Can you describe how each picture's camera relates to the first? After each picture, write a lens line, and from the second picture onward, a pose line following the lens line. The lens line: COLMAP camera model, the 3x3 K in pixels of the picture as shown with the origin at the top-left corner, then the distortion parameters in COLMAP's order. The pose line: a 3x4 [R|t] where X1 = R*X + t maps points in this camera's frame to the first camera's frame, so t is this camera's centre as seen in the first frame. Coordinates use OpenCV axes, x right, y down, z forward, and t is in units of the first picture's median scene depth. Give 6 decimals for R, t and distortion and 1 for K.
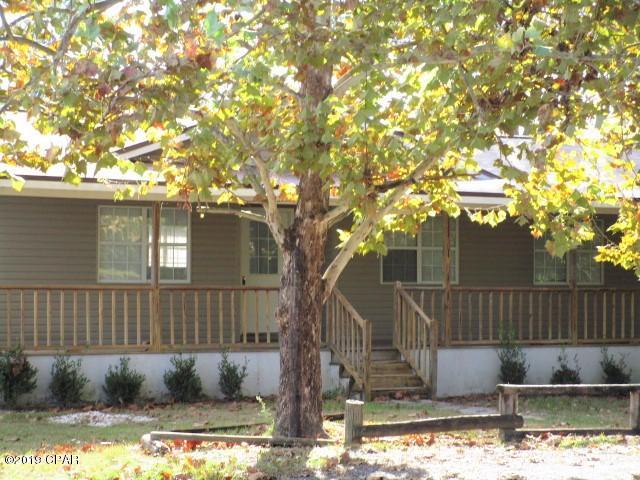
lens RADIAL K [[1734.7, 0, 320.0], [0, 1734.7, 240.0], [0, 0, 1]] dist [0.006654, -0.111710]
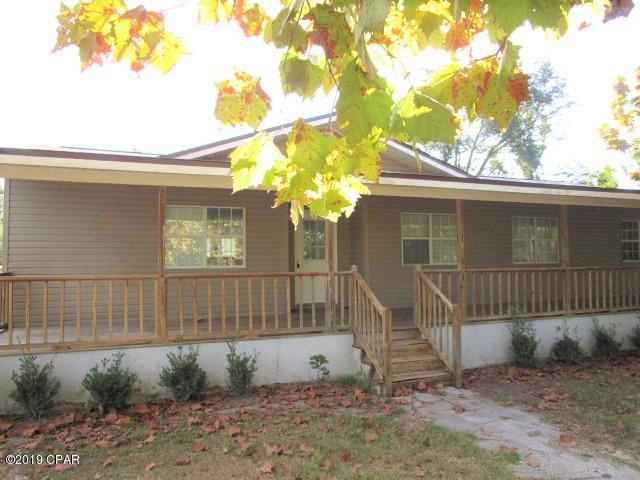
lens RADIAL K [[454.4, 0, 316.5], [0, 454.4, 237.1], [0, 0, 1]] dist [-0.027419, 0.005048]
pose [[0.987536, -0.021766, -0.155883, 0.027625], [0.017628, 0.999456, -0.027879, 0.013471], [0.156405, 0.024783, 0.987382, 0.718350]]
